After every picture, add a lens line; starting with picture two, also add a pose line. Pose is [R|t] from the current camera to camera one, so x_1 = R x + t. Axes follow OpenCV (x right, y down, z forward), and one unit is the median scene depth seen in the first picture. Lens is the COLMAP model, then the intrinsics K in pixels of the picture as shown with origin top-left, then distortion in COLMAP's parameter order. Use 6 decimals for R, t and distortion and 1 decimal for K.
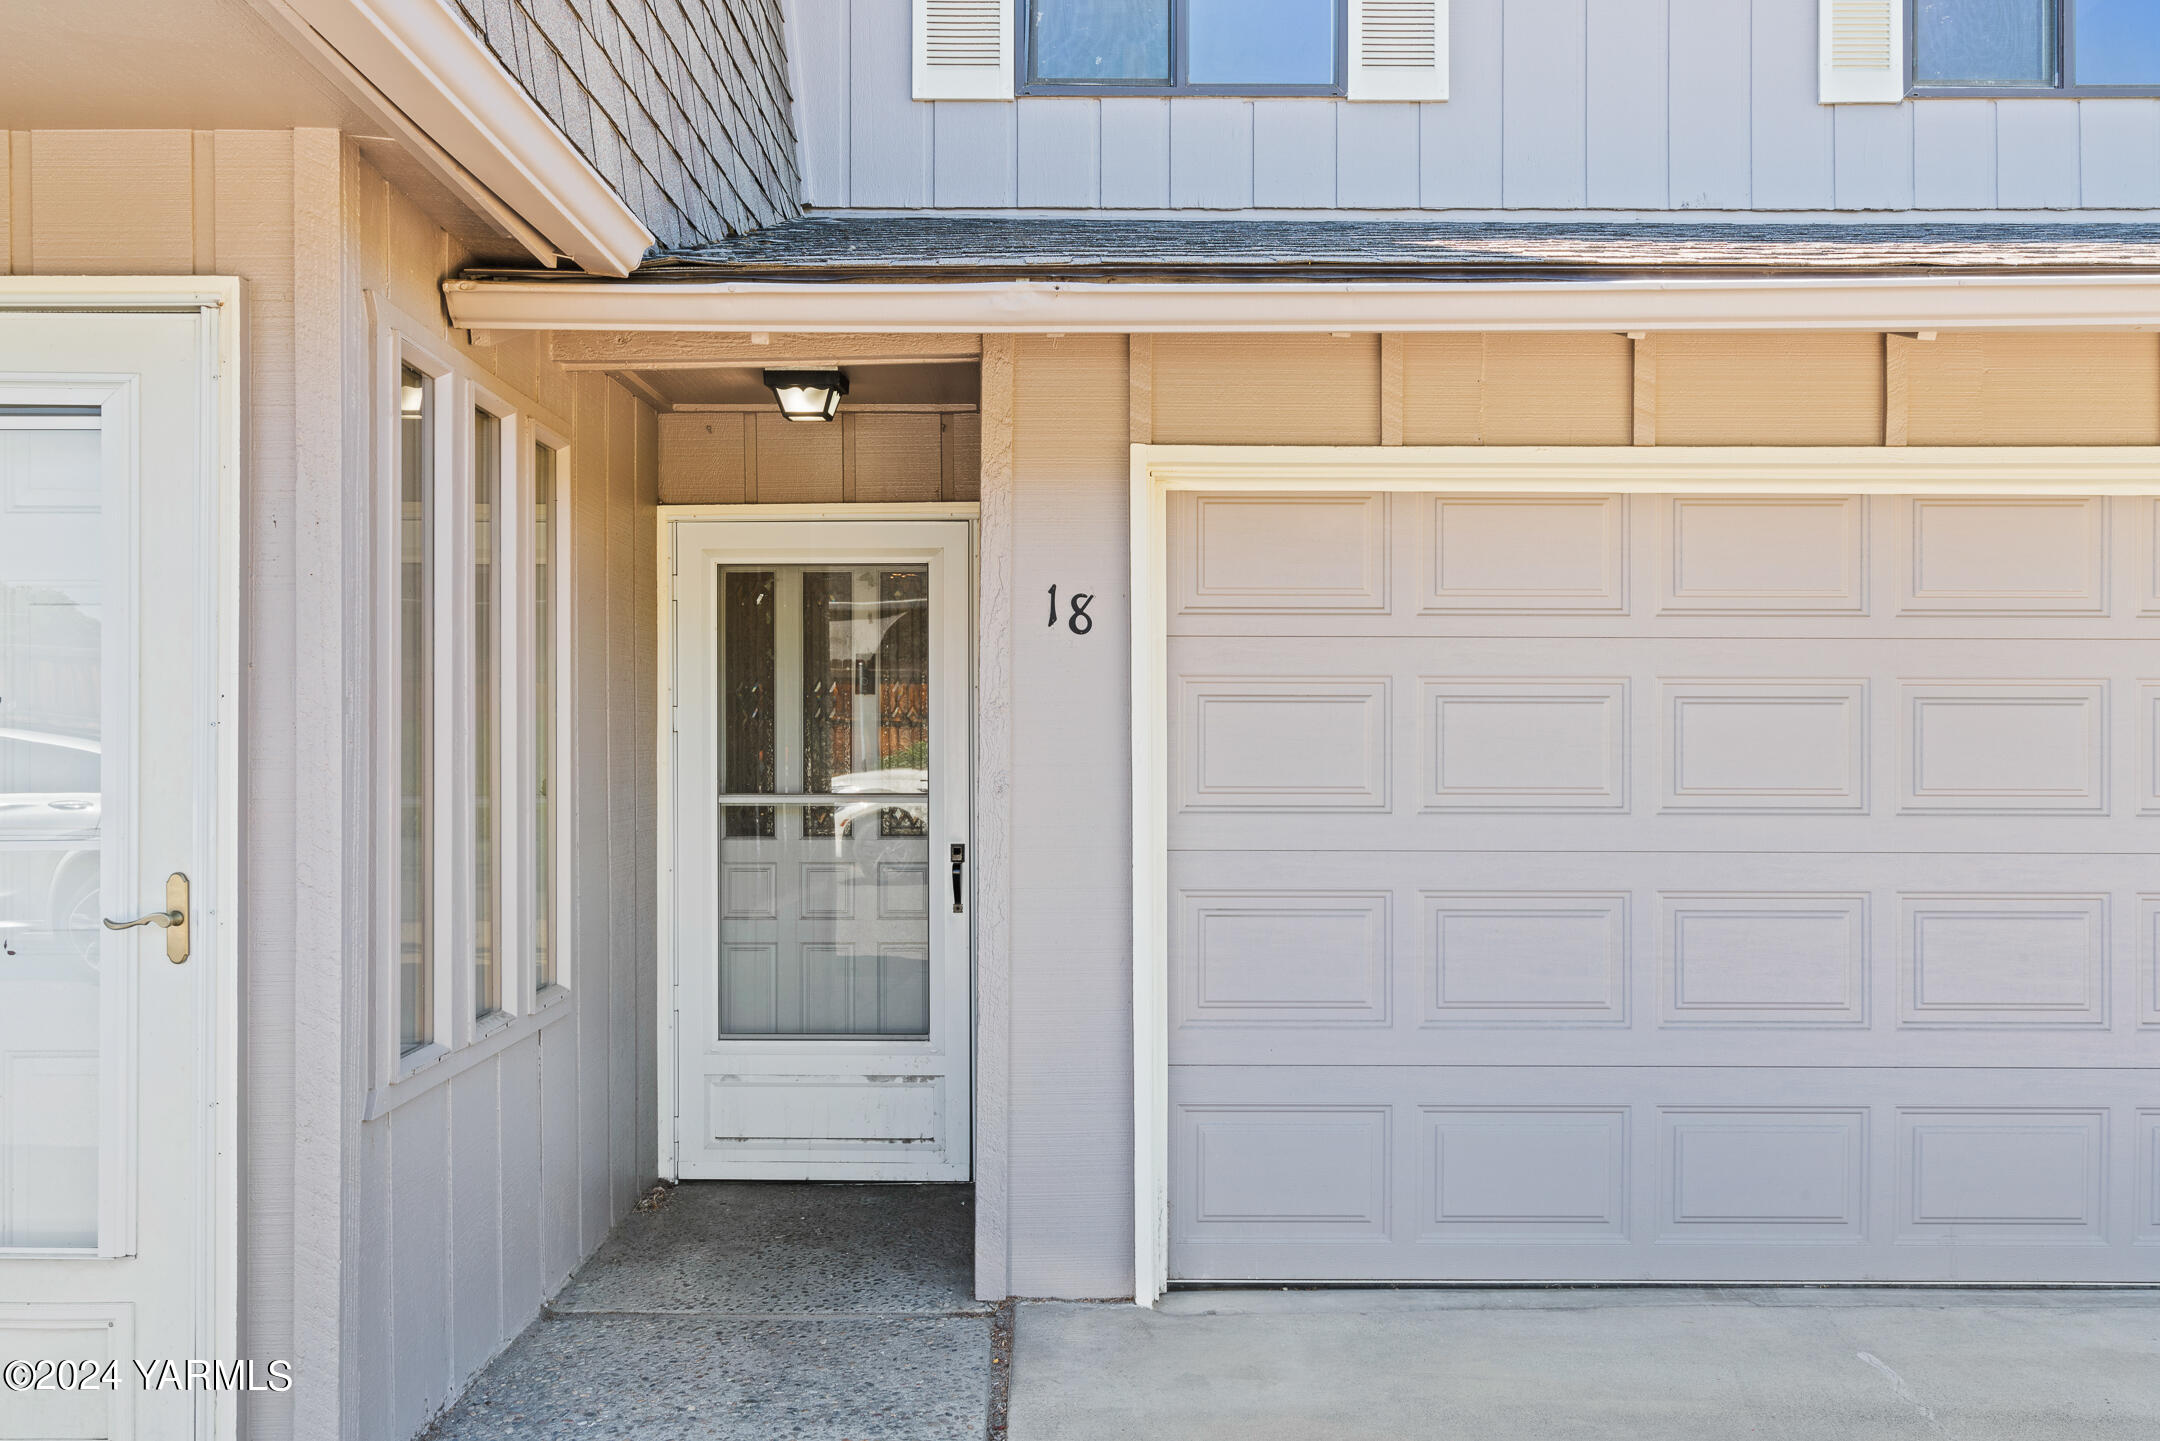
lens RADIAL K [[1674.0, 0, 1081.4], [0, 1674.0, 746.8], [0, 0, 1]] dist [0.009109, 0.000683]
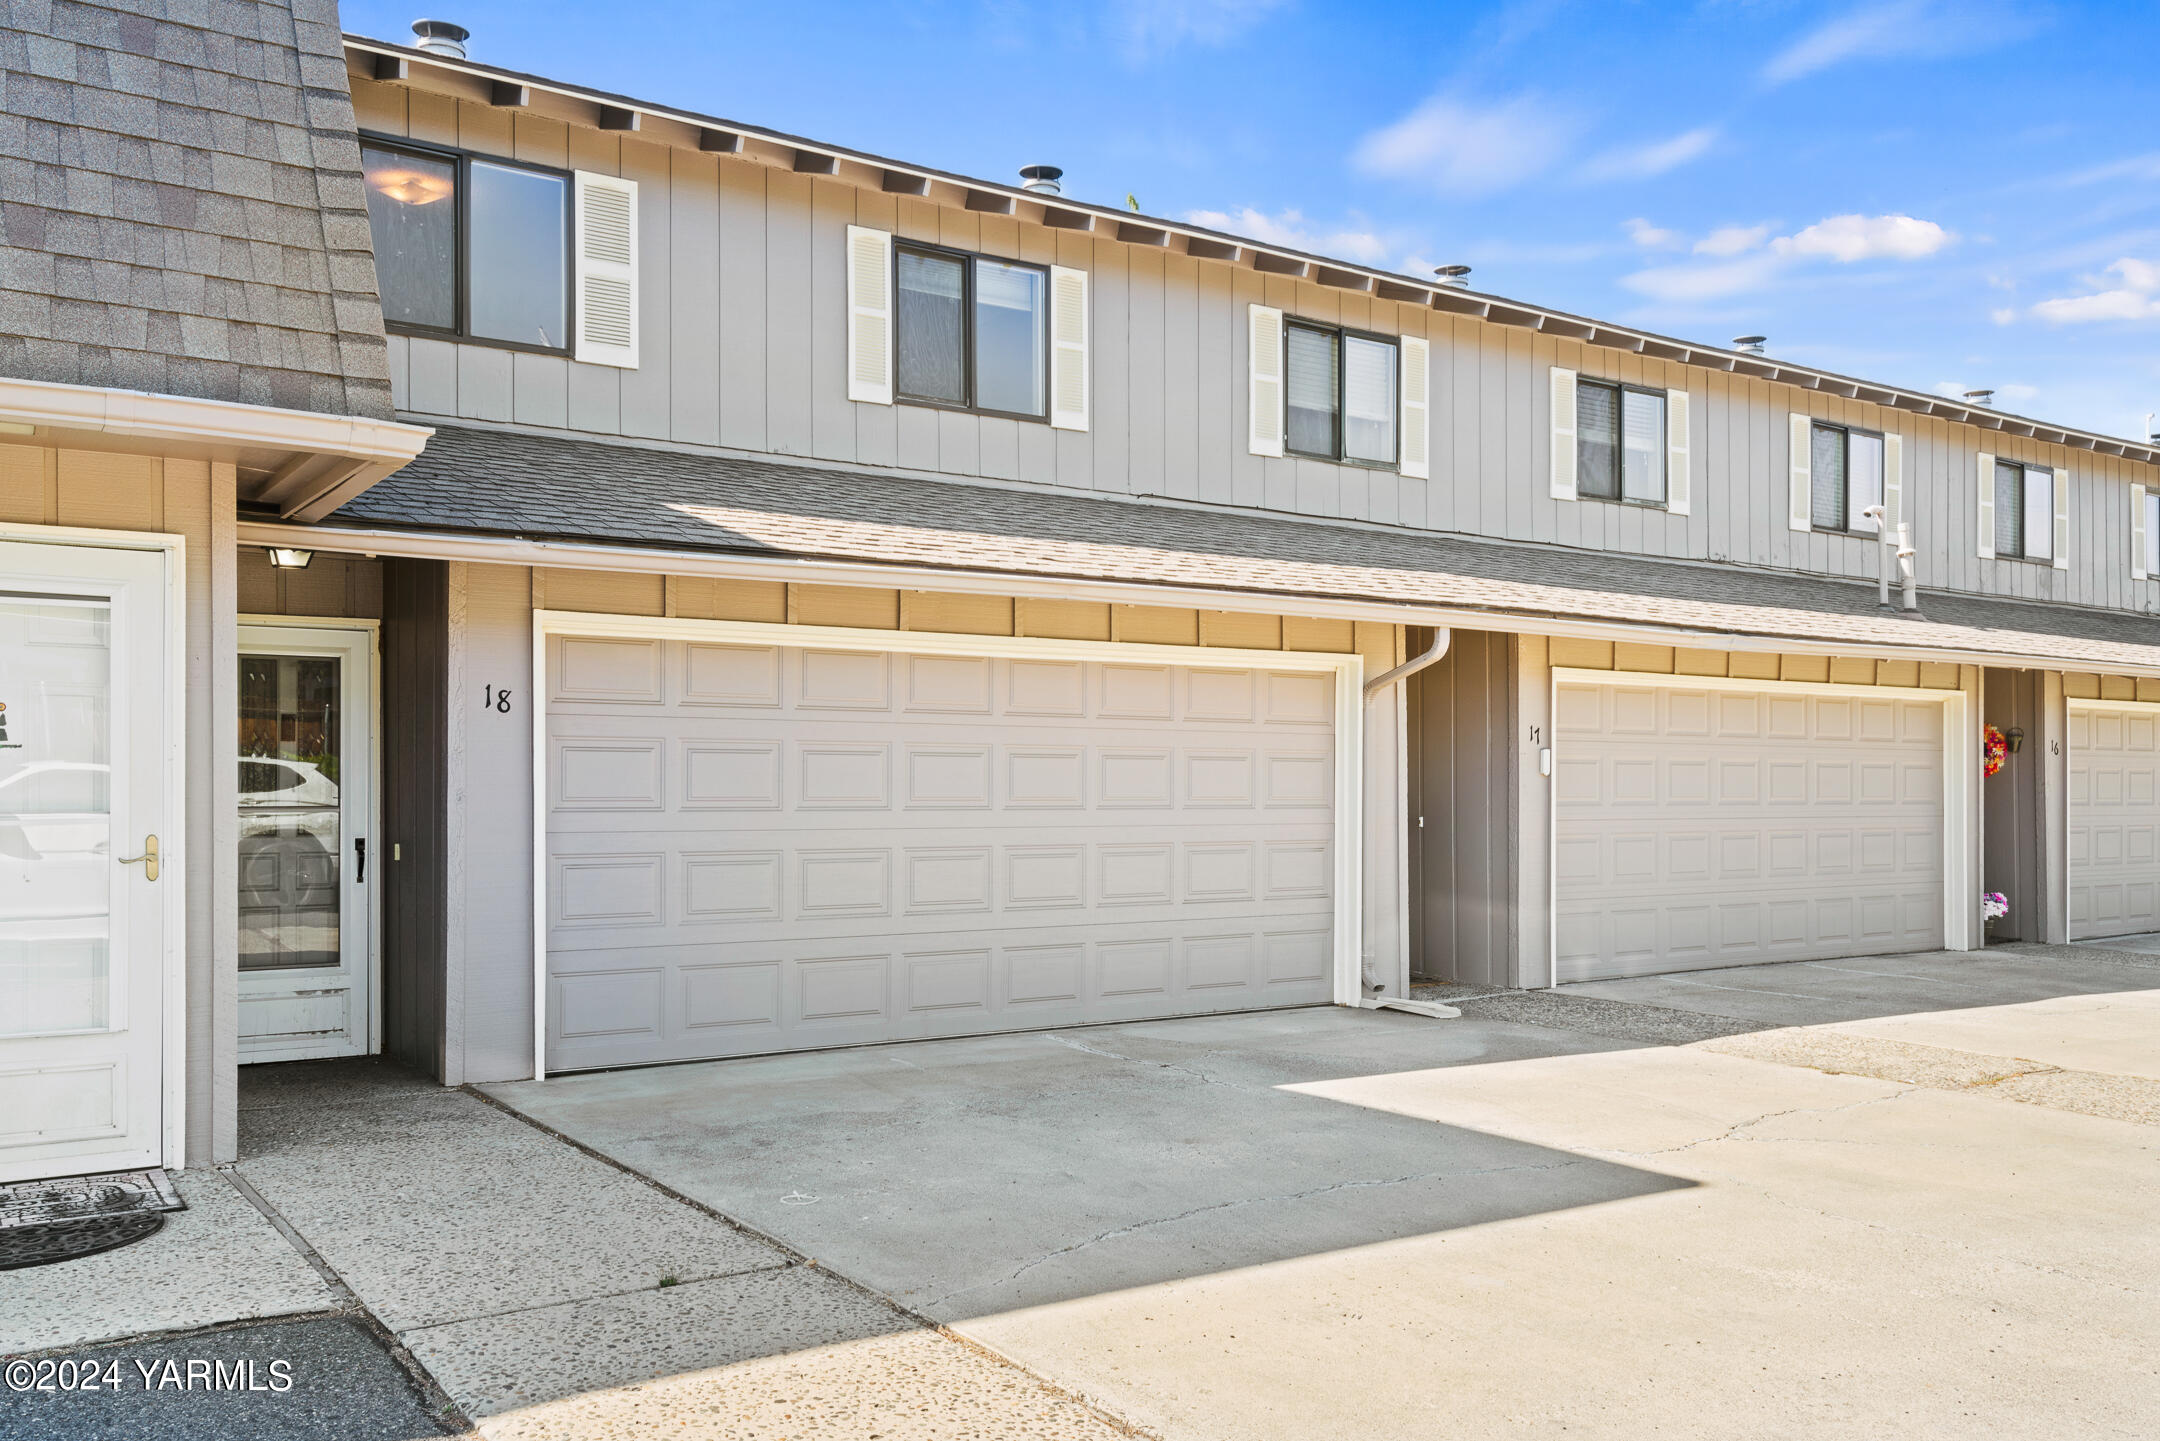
lens RADIAL K [[1787.4, 0, 1080.0], [0, 1787.4, 720.5], [0, 0, 1]] dist [0.003067, 0.002077]
pose [[0.829266, 0.020452, 0.558480, -0.549155], [0.000086, 0.999325, -0.036724, 0.011687], [-0.558854, 0.030502, 0.828705, -0.920877]]
